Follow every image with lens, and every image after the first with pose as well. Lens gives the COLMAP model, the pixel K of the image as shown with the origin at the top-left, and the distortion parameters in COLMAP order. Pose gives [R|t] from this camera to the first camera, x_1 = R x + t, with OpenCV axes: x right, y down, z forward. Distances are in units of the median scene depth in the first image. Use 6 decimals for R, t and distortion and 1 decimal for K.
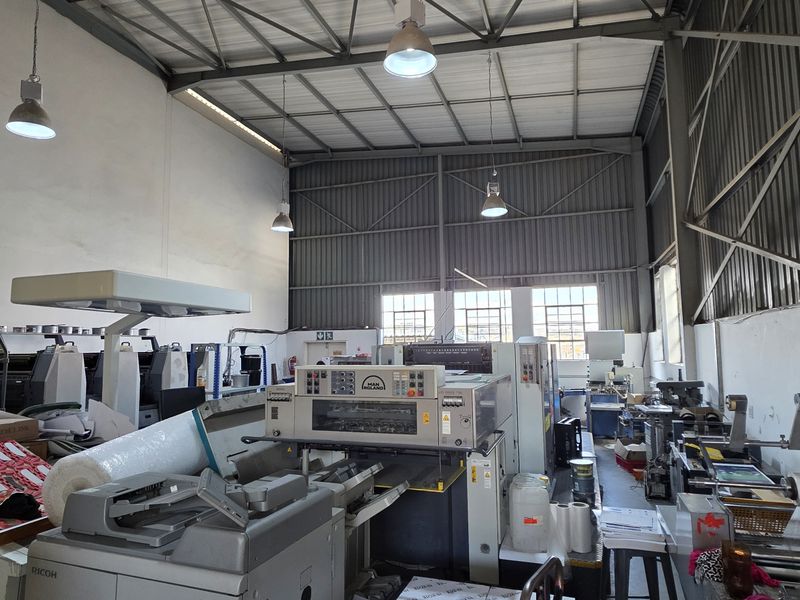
lens RADIAL K [[518.6, 0, 396.8], [0, 518.6, 300.9], [0, 0, 1]] dist [0.006761, -0.003139]
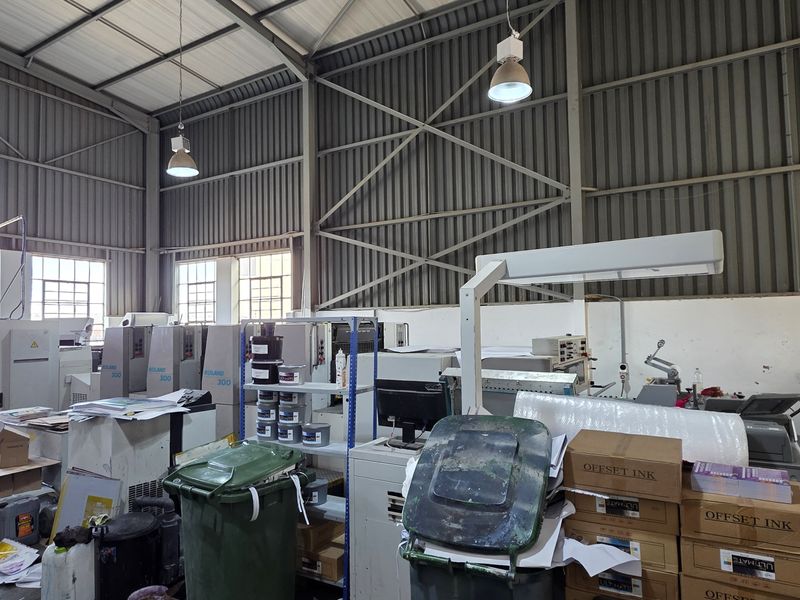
lens RADIAL K [[519.1, 0, 394.3], [0, 519.1, 302.8], [0, 0, 1]] dist [0.005868, -0.005641]
pose [[0.213367, 0.050499, 0.975666, -0.478783], [-0.077387, 0.996399, -0.034649, 0.040112], [-0.973902, -0.068111, 0.216506, 0.393081]]
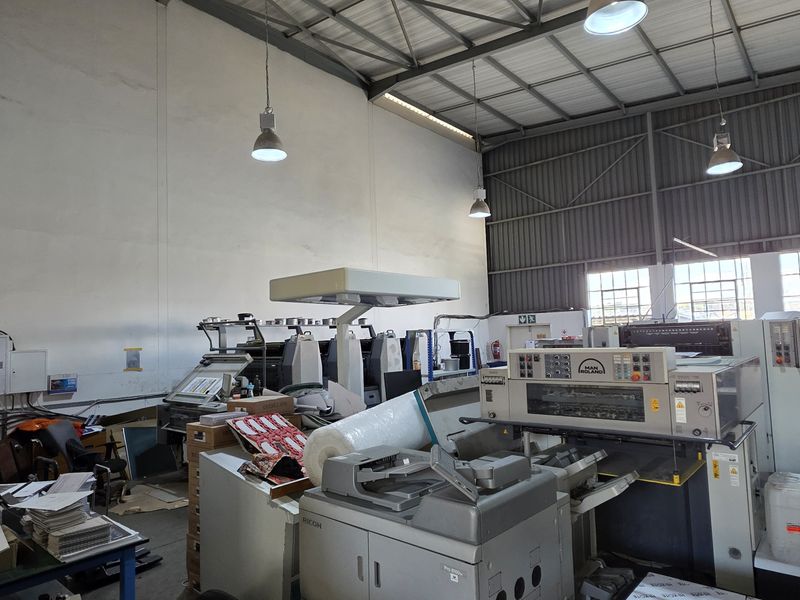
lens RADIAL K [[519.1, 0, 394.3], [0, 519.1, 302.8], [0, 0, 1]] dist [0.005868, -0.005641]
pose [[0.927042, -0.045881, -0.372139, -0.006619], [0.058368, 0.998045, 0.022353, -0.000383], [0.370386, -0.042443, 0.927908, -0.005215]]
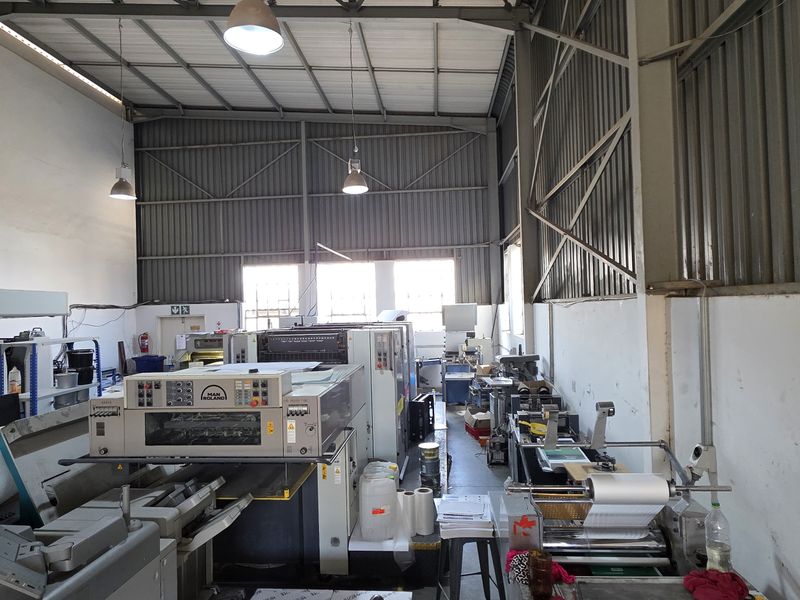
lens RADIAL K [[516.4, 0, 392.8], [0, 516.4, 302.6], [0, 0, 1]] dist [0.007417, -0.005387]
pose [[0.971096, -0.012657, 0.238351, 0.016536], [-0.005371, 0.997181, 0.074838, -0.025943], [-0.238627, -0.073955, 0.968291, 0.008985]]
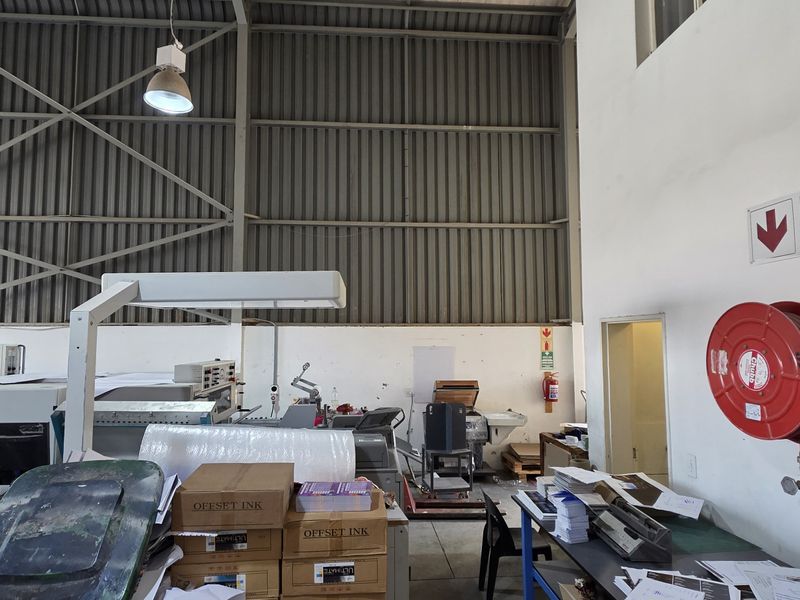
lens RADIAL K [[519.1, 0, 394.3], [0, 519.1, 302.8], [0, 0, 1]] dist [0.005868, -0.005641]
pose [[-0.395316, 0.083854, 0.914710, -0.474106], [-0.076675, 0.989336, -0.123832, 0.033235], [-0.915339, -0.119089, -0.384671, 0.372537]]
